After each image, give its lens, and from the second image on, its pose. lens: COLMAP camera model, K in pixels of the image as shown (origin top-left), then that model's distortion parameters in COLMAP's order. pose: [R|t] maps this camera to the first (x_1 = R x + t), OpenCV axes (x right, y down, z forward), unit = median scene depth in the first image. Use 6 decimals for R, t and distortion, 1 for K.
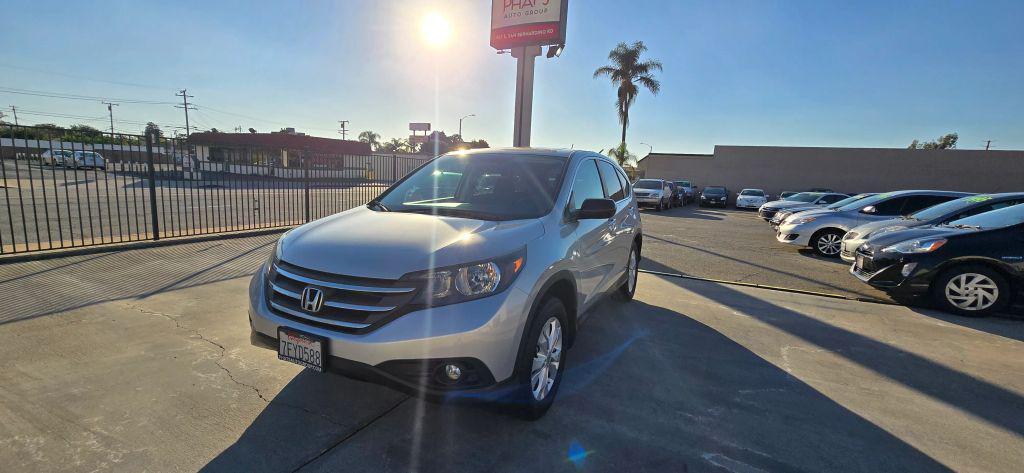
lens RADIAL K [[409.1, 0, 514.3], [0, 409.1, 232.8], [0, 0, 1]] dist [-0.000192, -0.000011]
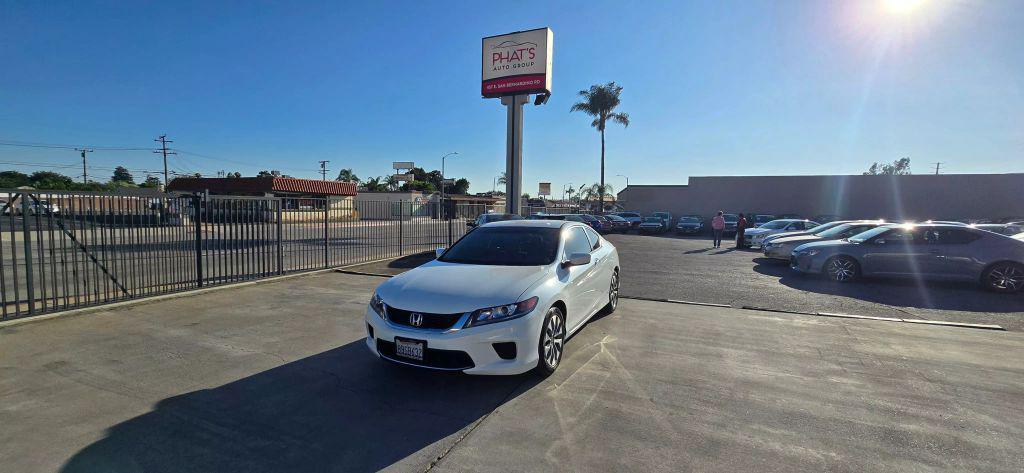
lens RADIAL K [[411.5, 0, 511.6], [0, 411.5, 236.4], [0, 0, 1]] dist [-0.000776, 0.000247]
pose [[0.998180, -0.034886, 0.049198, -0.022078], [0.038221, 0.996914, -0.068573, -0.003218], [-0.046654, 0.070329, 0.996432, -0.030201]]
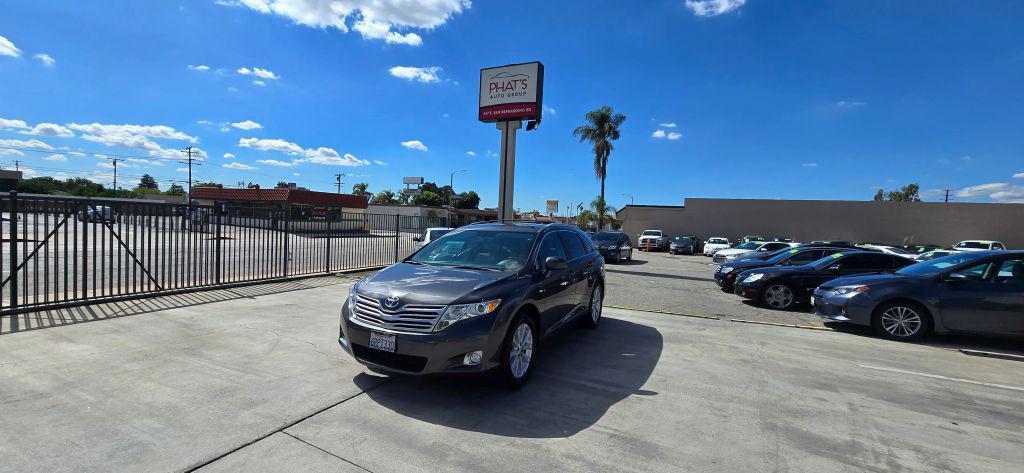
lens RADIAL K [[412.8, 0, 514.2], [0, 412.8, 234.5], [0, 0, 1]] dist [0.000897, -0.000062]
pose [[0.999708, -0.005790, 0.023471, 0.007018], [0.008386, 0.993664, -0.112079, 0.003130], [-0.022673, 0.112243, 0.993422, -0.073822]]
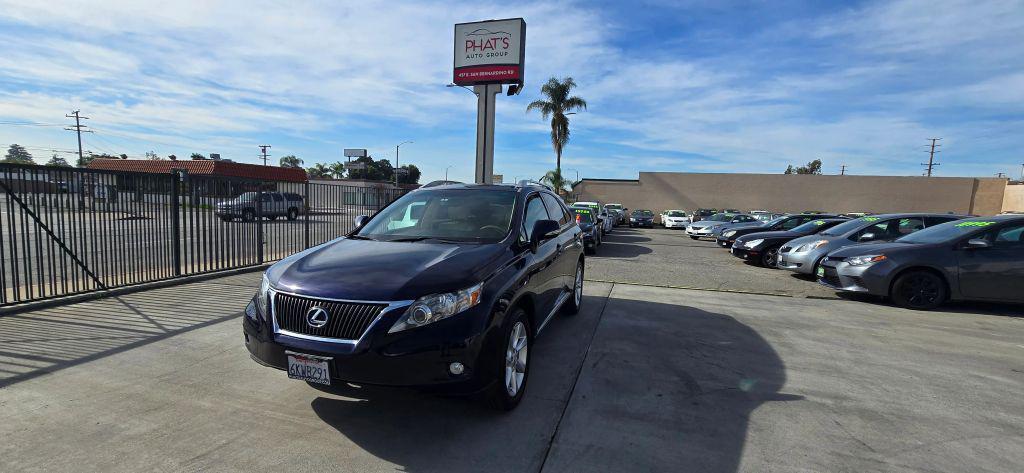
lens RADIAL K [[410.0, 0, 504.1], [0, 410.0, 234.3], [0, 0, 1]] dist [-0.000051, 0.000268]
pose [[0.986060, -0.027449, 0.164108, -0.055435], [0.036068, 0.998109, -0.049773, -0.001796], [-0.162432, 0.054999, 0.985186, -0.026285]]
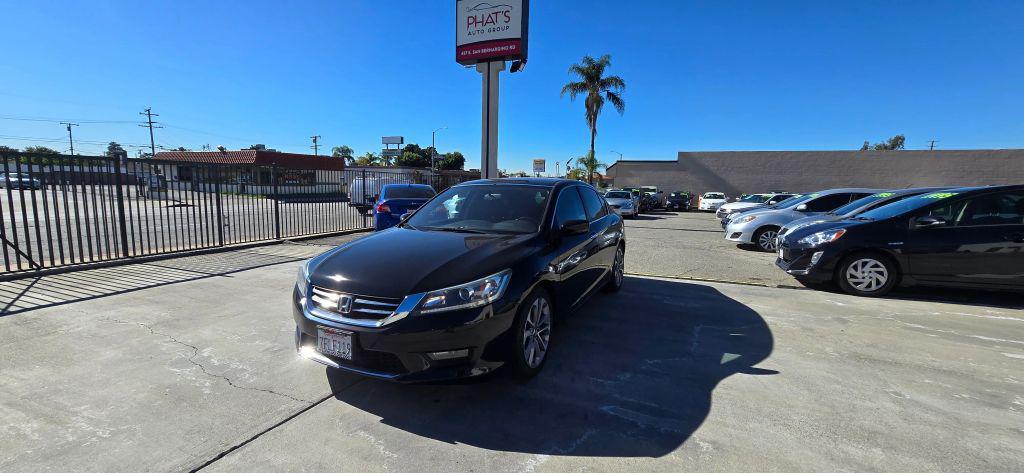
lens RADIAL K [[406.7, 0, 512.8], [0, 406.7, 235.8], [0, 0, 1]] dist [-0.000008, 0.000267]
pose [[0.998240, -0.034566, 0.048187, 0.009761], [0.035367, 0.999248, -0.015869, 0.002419], [-0.047602, 0.017546, 0.998712, -0.014093]]
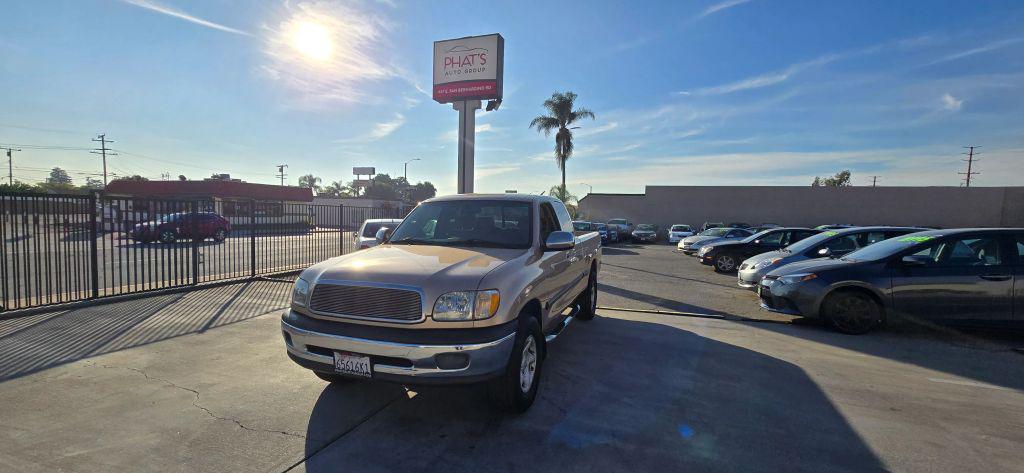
lens RADIAL K [[411.5, 0, 511.6], [0, 411.5, 236.4], [0, 0, 1]] dist [-0.000776, 0.000247]
pose [[0.992381, -0.030054, 0.119489, 0.002869], [0.040314, 0.995616, -0.084398, -0.001436], [-0.116429, 0.088572, 0.989242, -0.026158]]
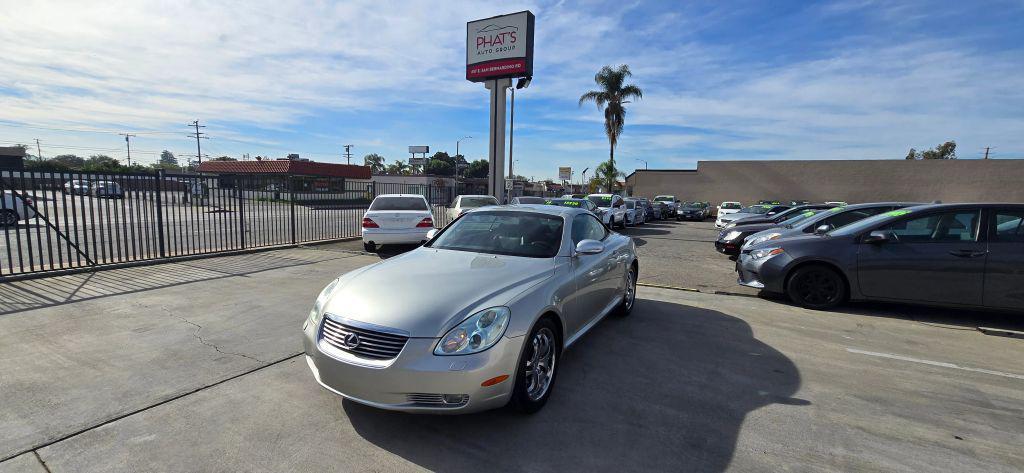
lens RADIAL K [[410.8, 0, 518.0], [0, 410.8, 235.3], [0, 0, 1]] dist [-0.000515, -0.000334]
pose [[0.999623, -0.021769, -0.016703, 0.043629], [0.021143, 0.999101, -0.036733, 0.003397], [0.017488, 0.036366, 0.999185, -0.043762]]
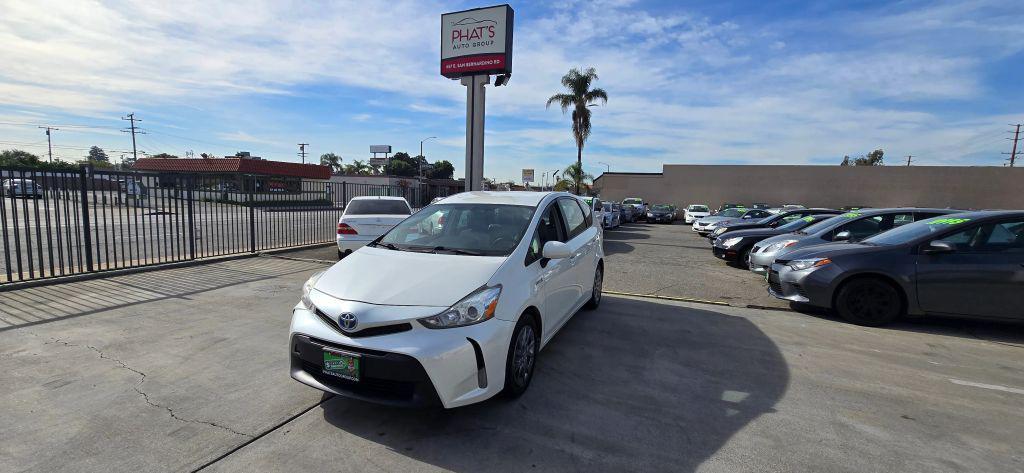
lens RADIAL K [[406.7, 0, 512.8], [0, 406.7, 235.8], [0, 0, 1]] dist [-0.000008, 0.000267]
pose [[0.997001, -0.025182, 0.073171, 0.018402], [0.027903, 0.998948, -0.036394, -0.001875], [-0.072178, 0.038326, 0.996655, -0.015073]]
